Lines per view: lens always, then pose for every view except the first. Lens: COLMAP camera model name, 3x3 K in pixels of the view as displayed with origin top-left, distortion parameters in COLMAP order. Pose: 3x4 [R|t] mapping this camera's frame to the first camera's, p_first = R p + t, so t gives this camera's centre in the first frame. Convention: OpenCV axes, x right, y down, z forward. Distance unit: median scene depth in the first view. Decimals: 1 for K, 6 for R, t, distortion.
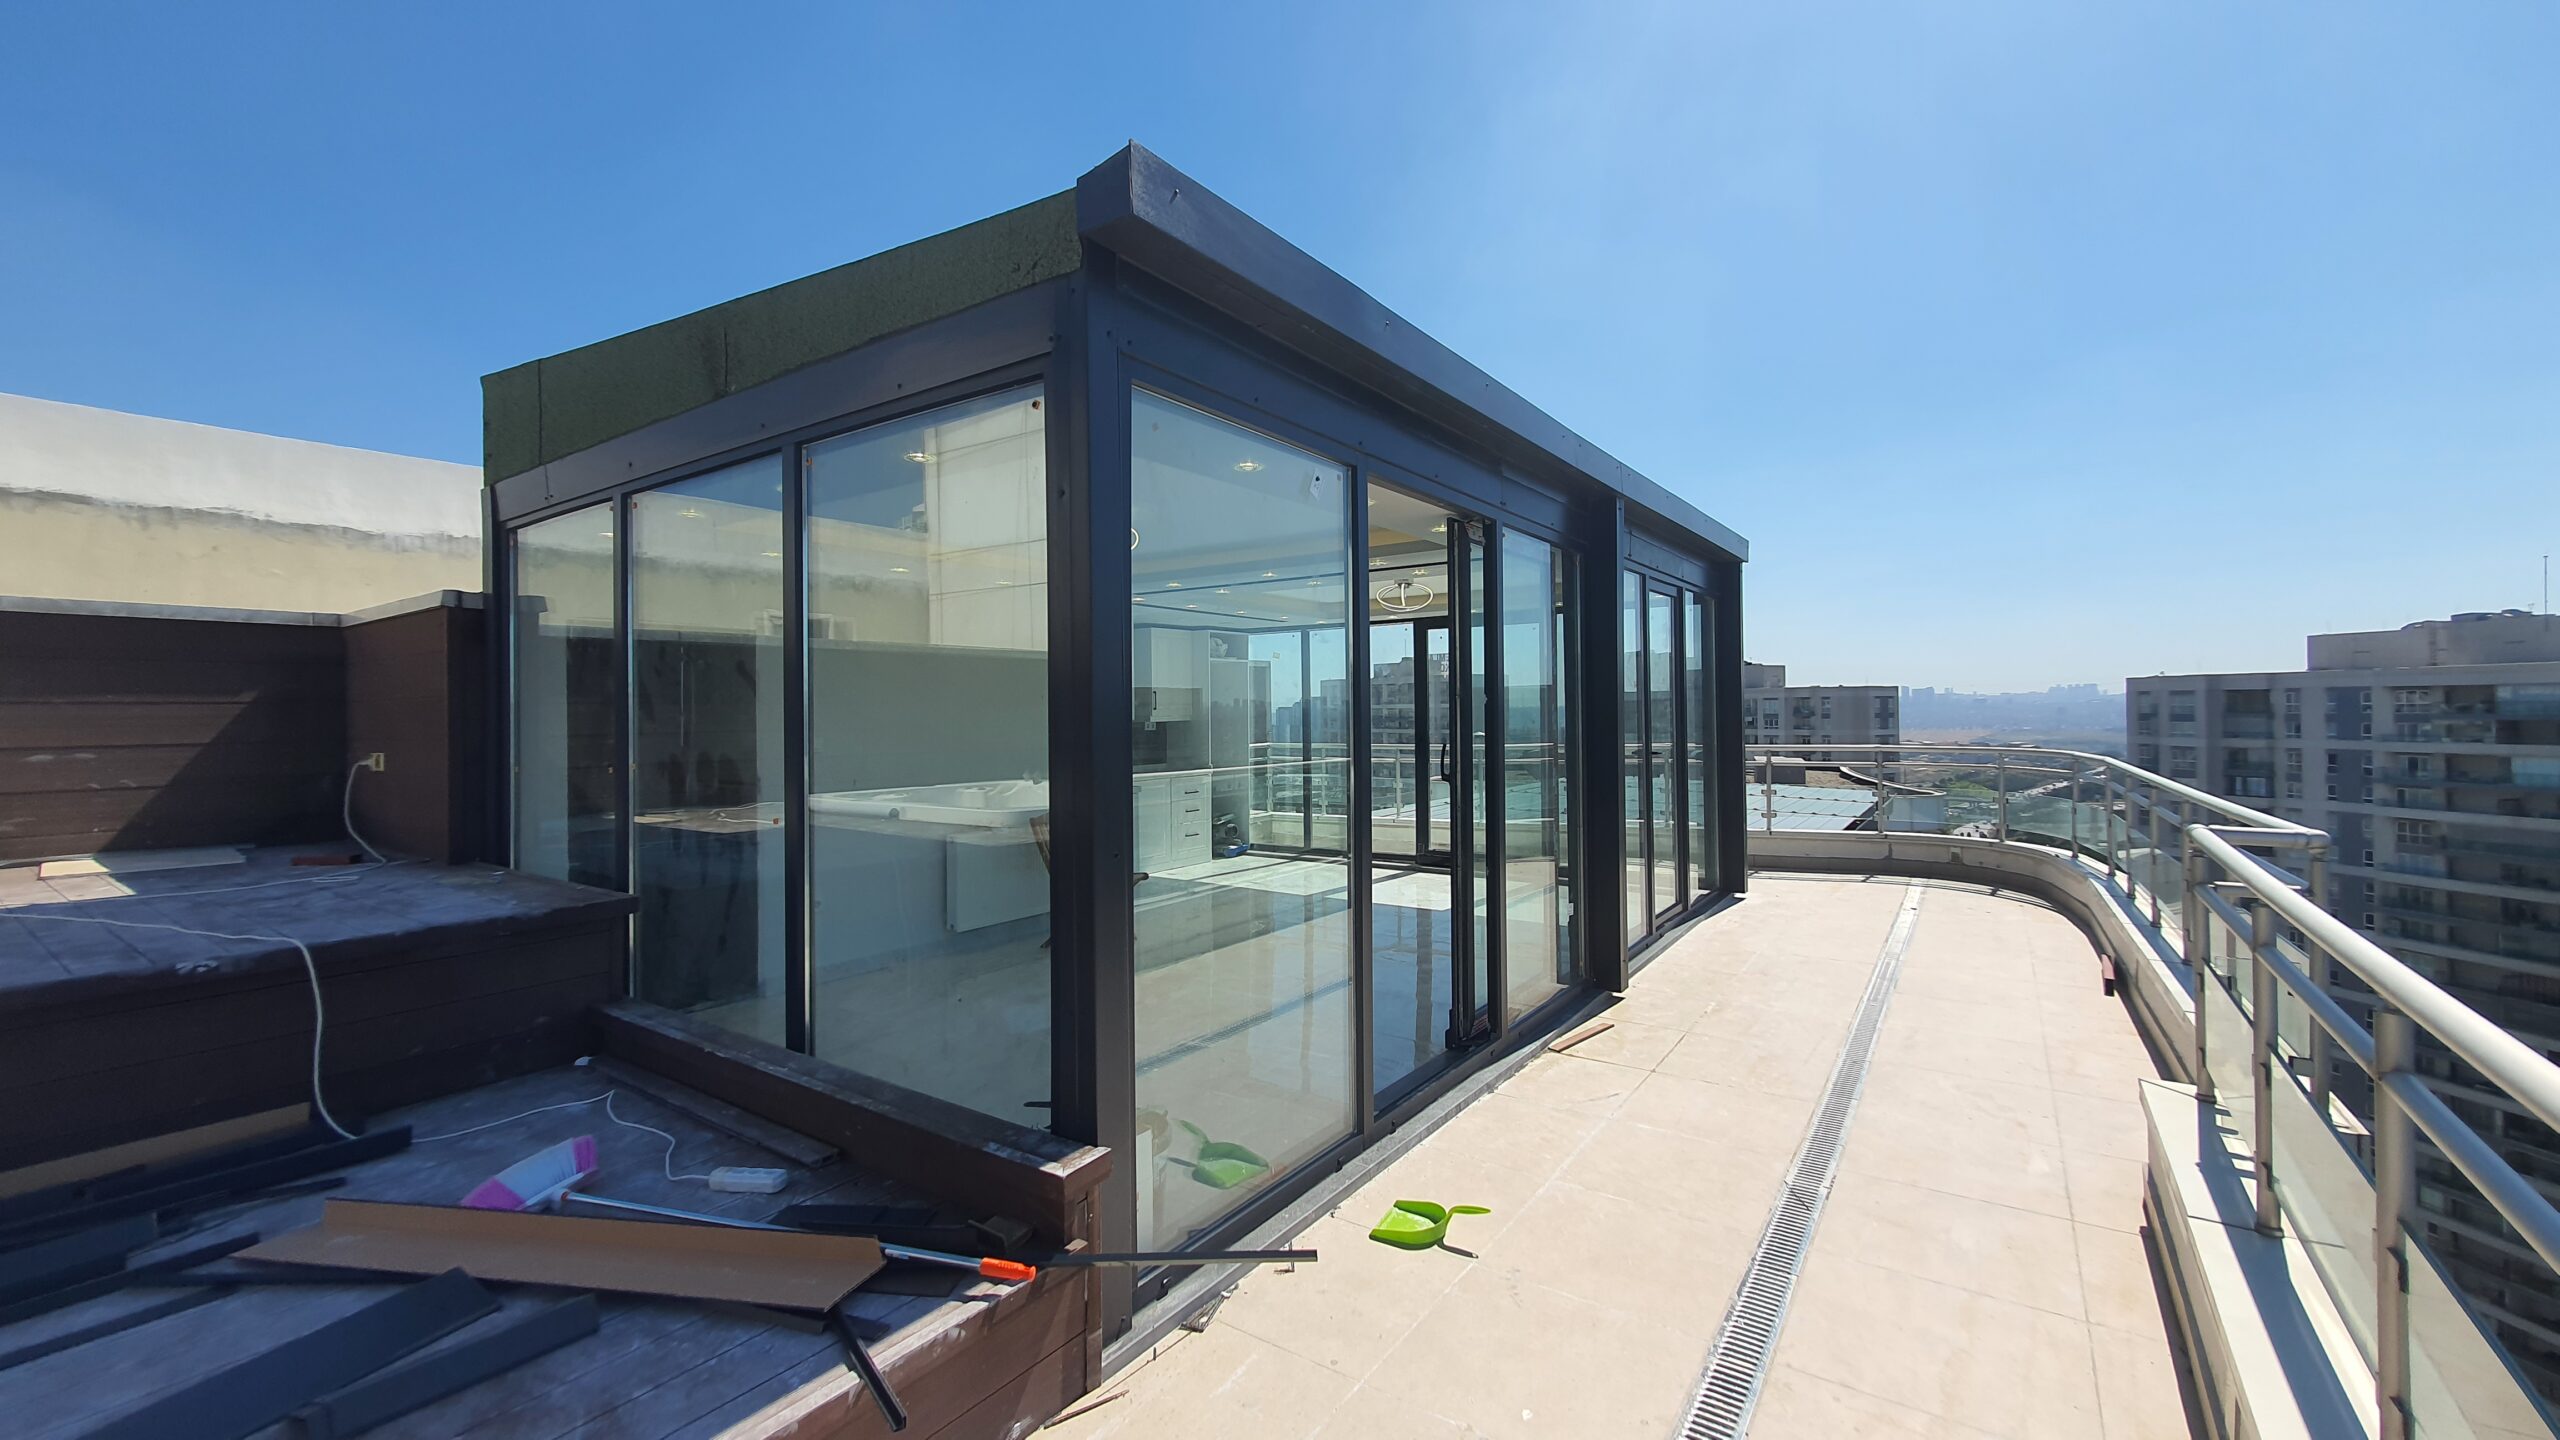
lens RADIAL K [[1022.7, 0, 1280.3], [0, 1022.7, 714.9], [0, 0, 1]] dist [-0.000774, 0.000248]
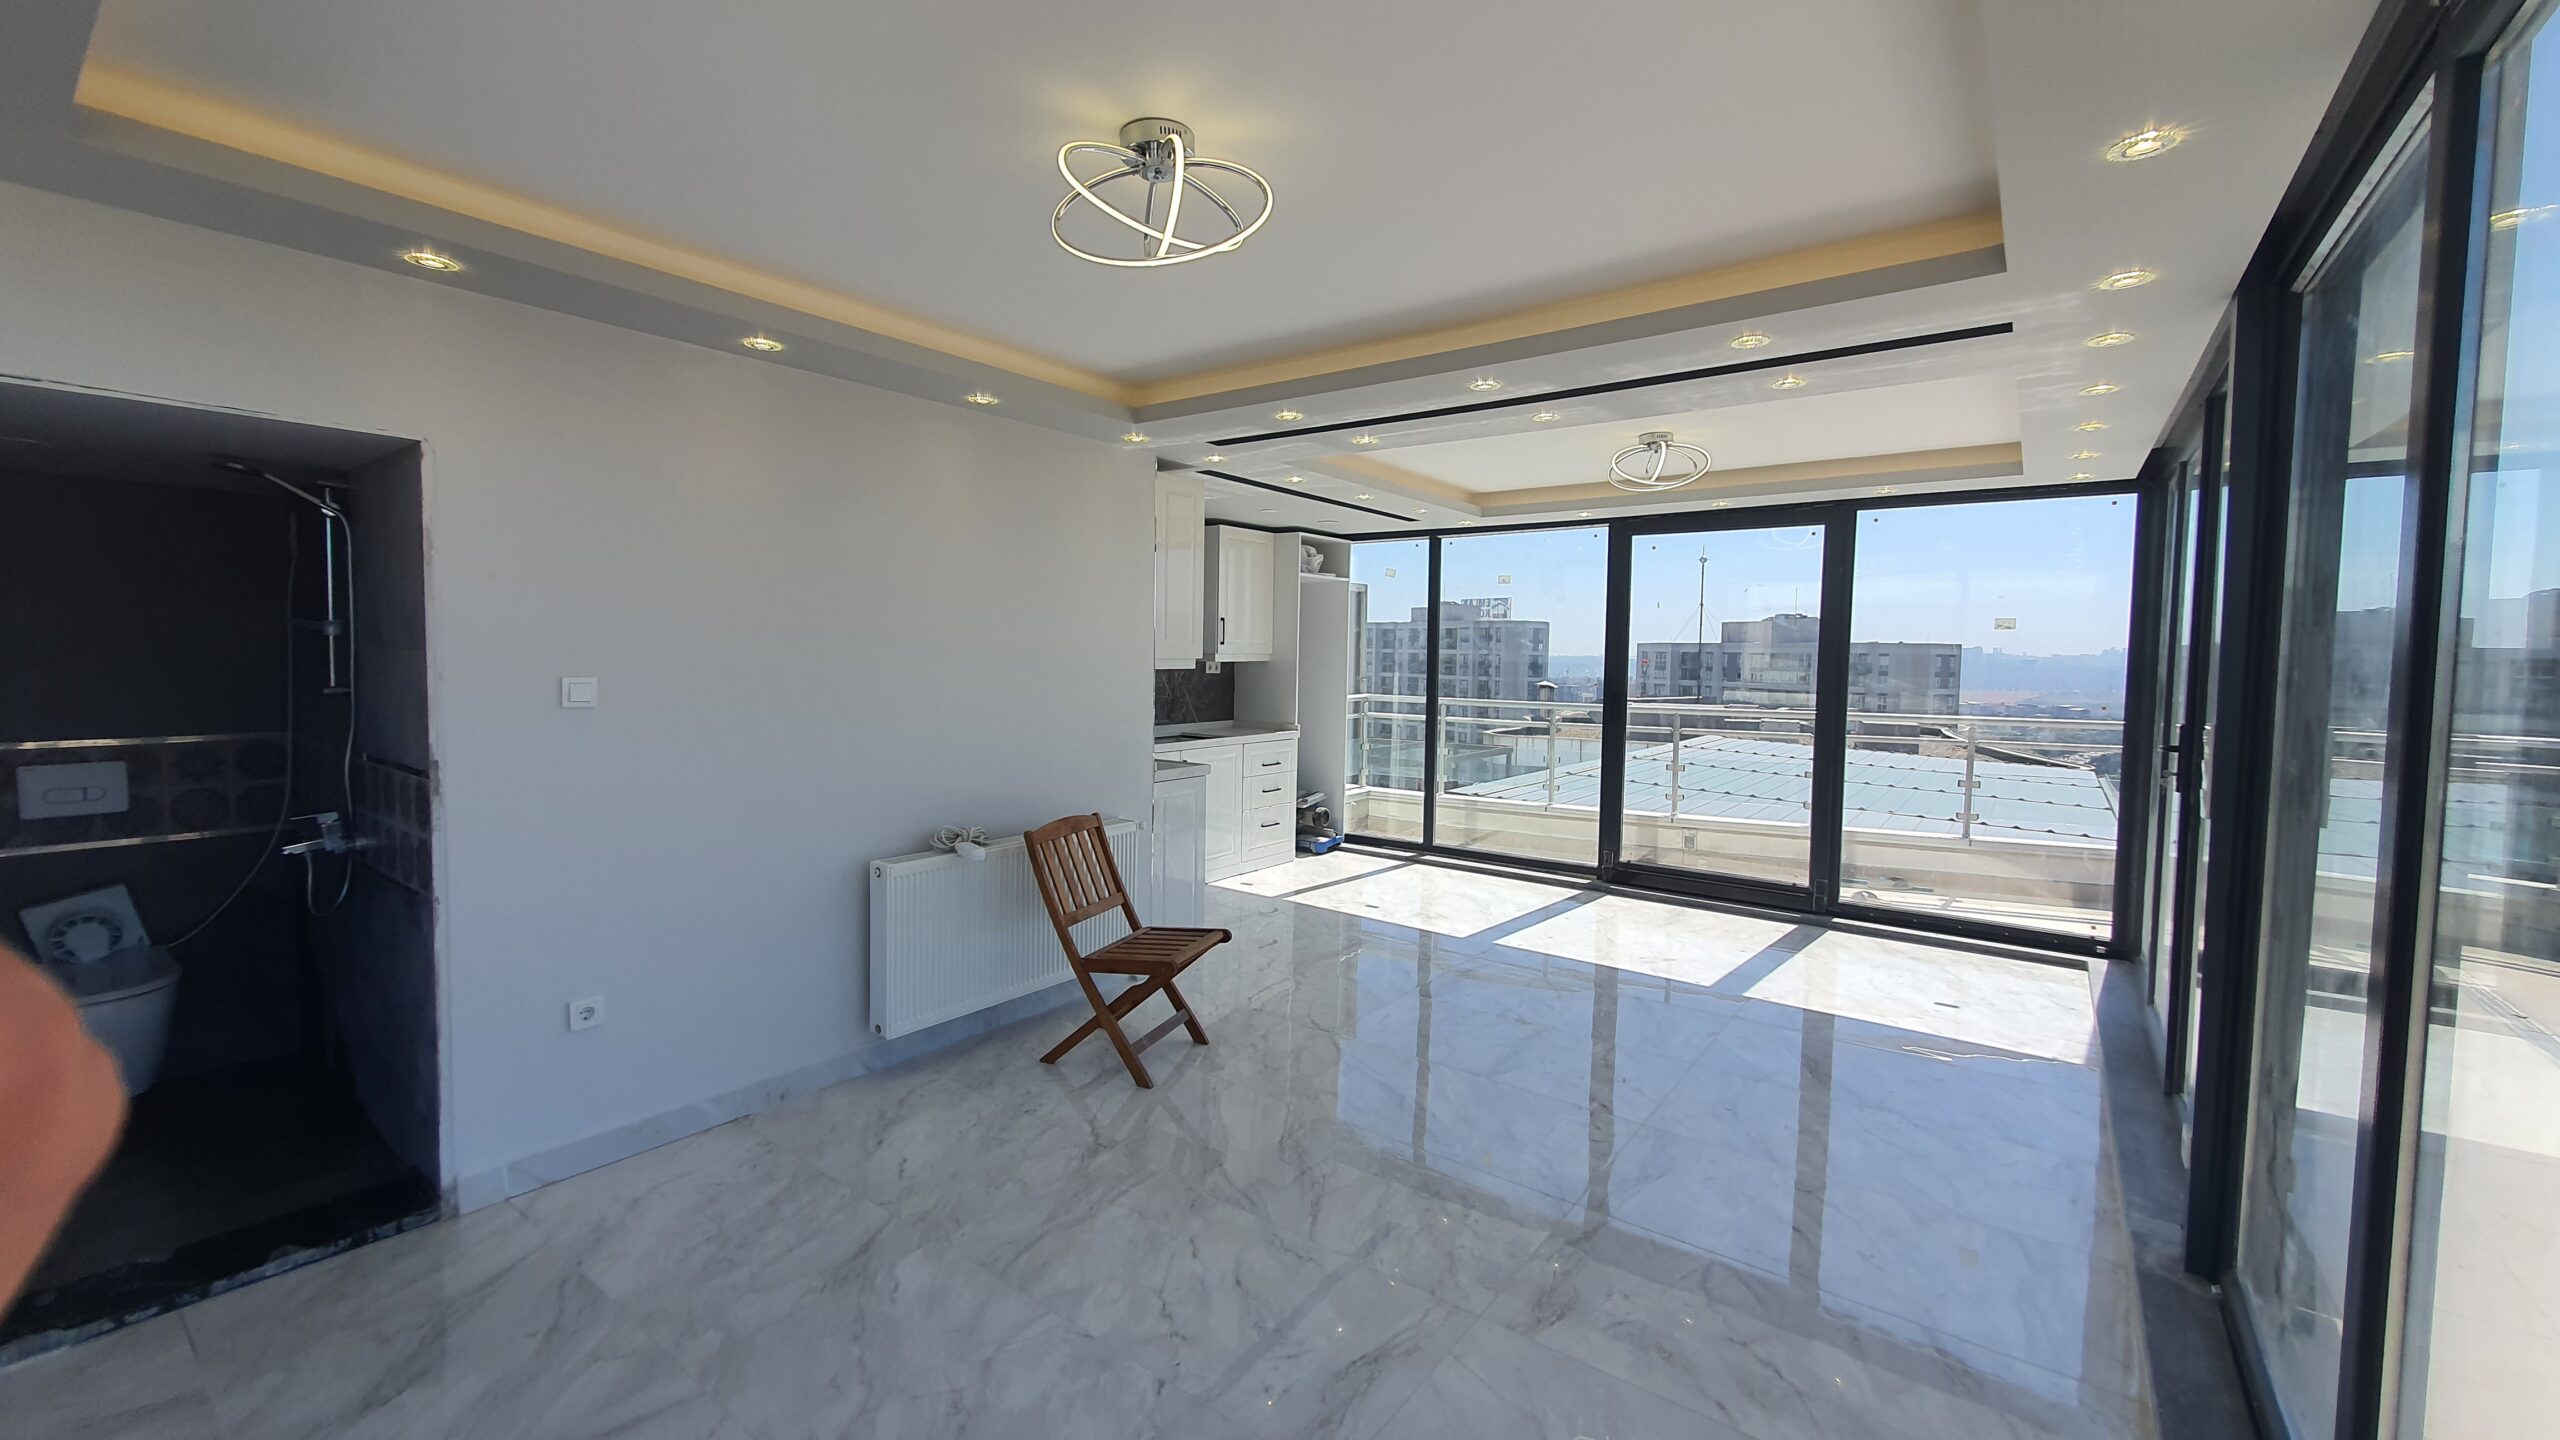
lens RADIAL K [[1022.7, 0, 1278.6], [0, 1022.7, 712.0], [0, 0, 1]] dist [-0.000774, 0.000248]
pose [[0.999227, 0.027999, -0.027591, -0.059894], [-0.026466, 0.998166, 0.054442, 0.001868], [0.029064, -0.053670, 0.998136, 0.284116]]
